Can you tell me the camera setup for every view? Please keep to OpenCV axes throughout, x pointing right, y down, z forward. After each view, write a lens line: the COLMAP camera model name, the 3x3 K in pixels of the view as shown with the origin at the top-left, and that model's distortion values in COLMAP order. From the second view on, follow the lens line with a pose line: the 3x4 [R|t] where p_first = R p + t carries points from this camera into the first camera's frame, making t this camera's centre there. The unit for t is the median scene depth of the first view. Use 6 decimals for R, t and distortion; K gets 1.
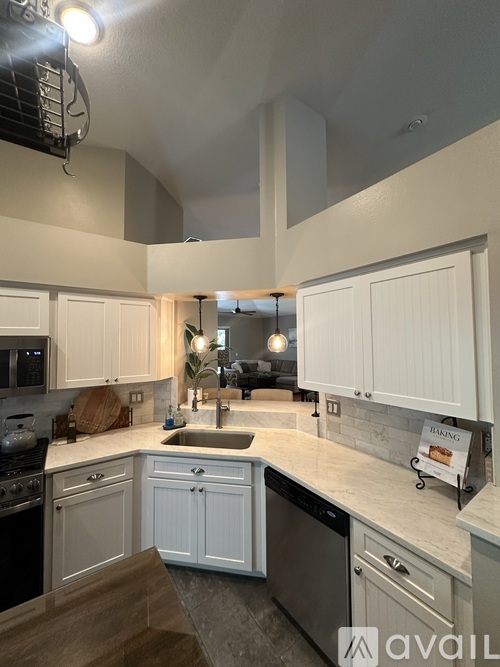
lens RADIAL K [[264.8, 0, 251.0], [0, 264.8, 334.1], [0, 0, 1]] dist [-0.003475, 0.000279]
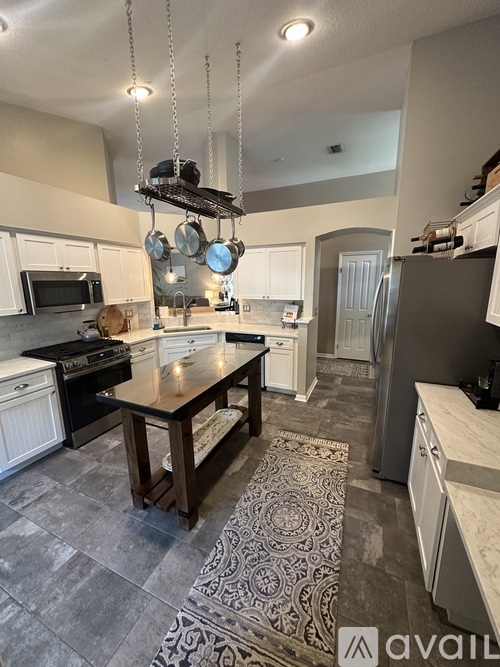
lens RADIAL K [[264.8, 0, 248.3], [0, 264.8, 333.7], [0, 0, 1]] dist [-0.003475, 0.000279]
pose [[0.860087, -0.102925, 0.499657, -0.812988], [-0.011572, 0.975248, 0.220813, 0.007545], [-0.510016, -0.195700, 0.837607, -0.884304]]
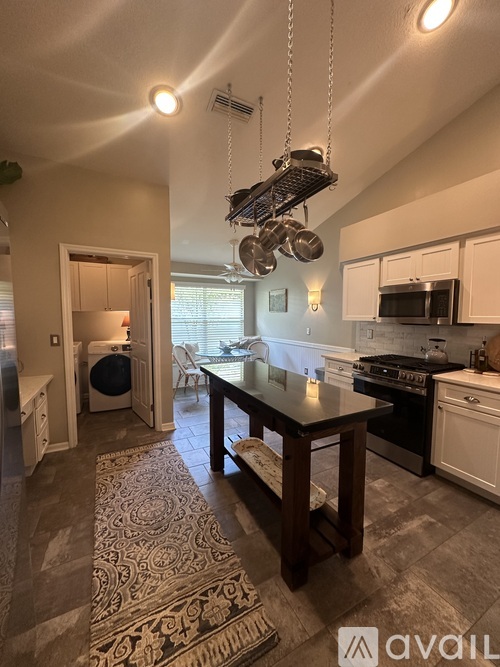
lens RADIAL K [[264.8, 0, 248.9], [0, 264.8, 332.2], [0, 0, 1]] dist [-0.003475, 0.000279]
pose [[-0.133912, 0.070537, -0.988480, 0.584195], [0.029569, 0.997304, 0.067161, 0.143572], [0.990552, -0.020234, -0.135637, 0.207267]]
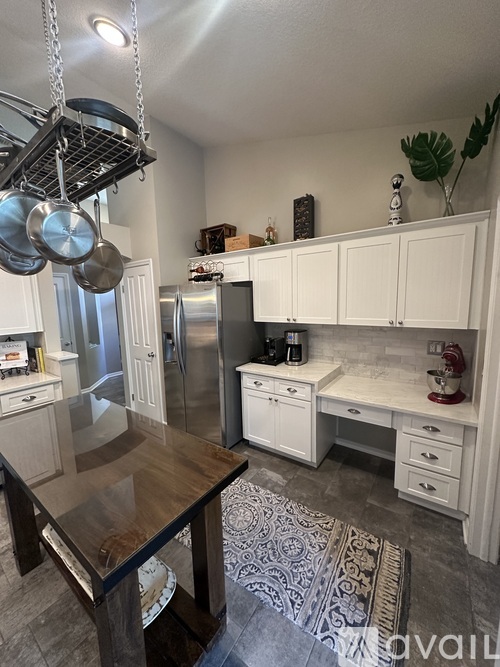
lens RADIAL K [[264.8, 0, 251.5], [0, 264.8, 333.8], [0, 0, 1]] dist [-0.003475, 0.000279]
pose [[-0.335403, -0.098287, 0.936934, -1.179512], [-0.002118, 0.994619, 0.103580, 0.052638], [-0.942072, 0.032756, -0.333806, -0.021322]]
